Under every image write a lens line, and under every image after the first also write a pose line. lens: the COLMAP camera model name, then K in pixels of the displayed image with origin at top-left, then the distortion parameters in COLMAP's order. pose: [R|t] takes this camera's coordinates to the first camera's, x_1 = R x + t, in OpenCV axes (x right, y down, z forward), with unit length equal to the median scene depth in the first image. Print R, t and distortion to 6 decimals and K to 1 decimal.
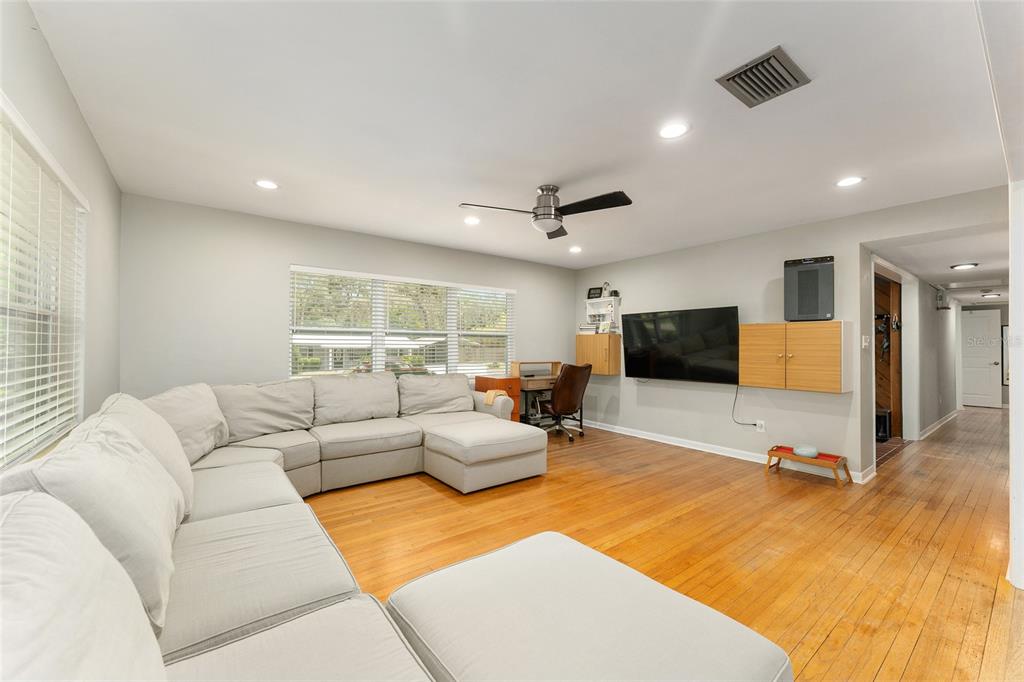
lens RADIAL K [[414.4, 0, 508.7], [0, 414.4, 340.4], [0, 0, 1]] dist [-0.003124, 0.000637]
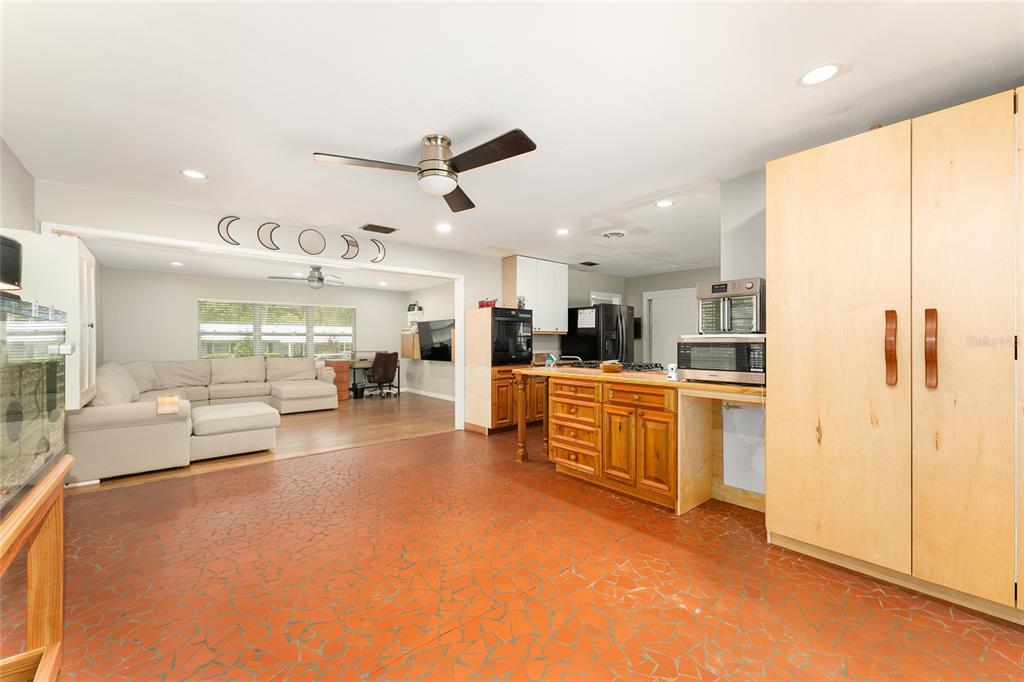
lens RADIAL K [[414.4, 0, 513.3], [0, 414.4, 338.8], [0, 0, 1]] dist [-0.003124, 0.000637]
pose [[0.998586, -0.007311, 0.052657, 0.790172], [0.006928, 0.999948, 0.007458, -0.006803], [-0.052709, -0.007083, 0.998585, -0.927646]]
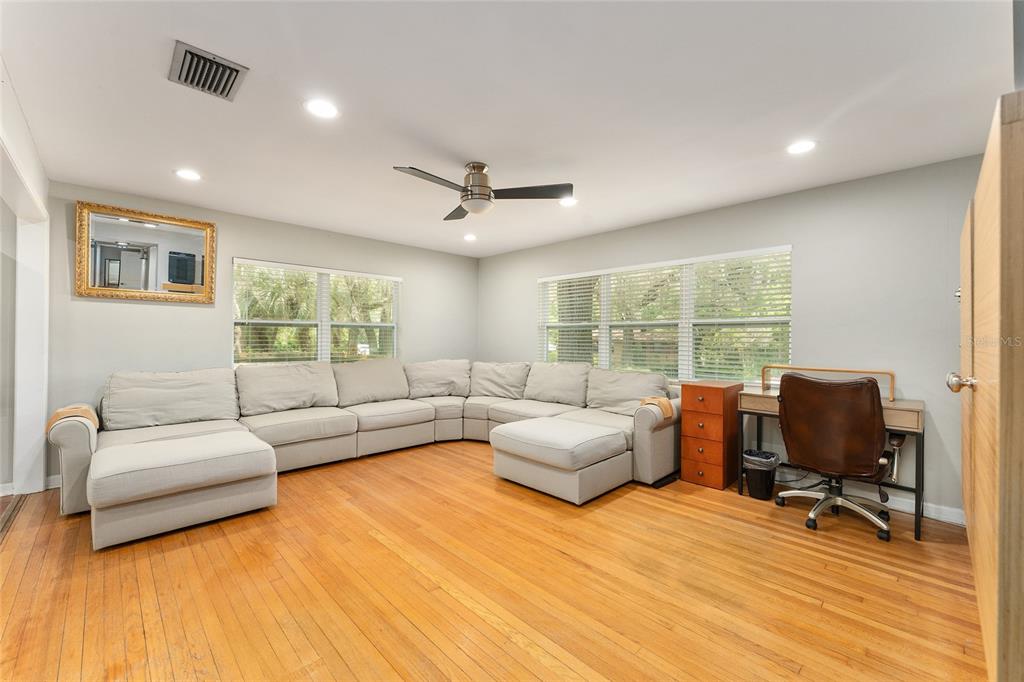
lens RADIAL K [[414.4, 0, 510.6], [0, 414.4, 336.4], [0, 0, 1]] dist [-0.003124, 0.000637]
pose [[0.116046, -0.008173, -0.993210, 0.828402], [0.008125, 0.999940, -0.007280, 0.015283], [0.993211, -0.007225, 0.116105, 0.785748]]
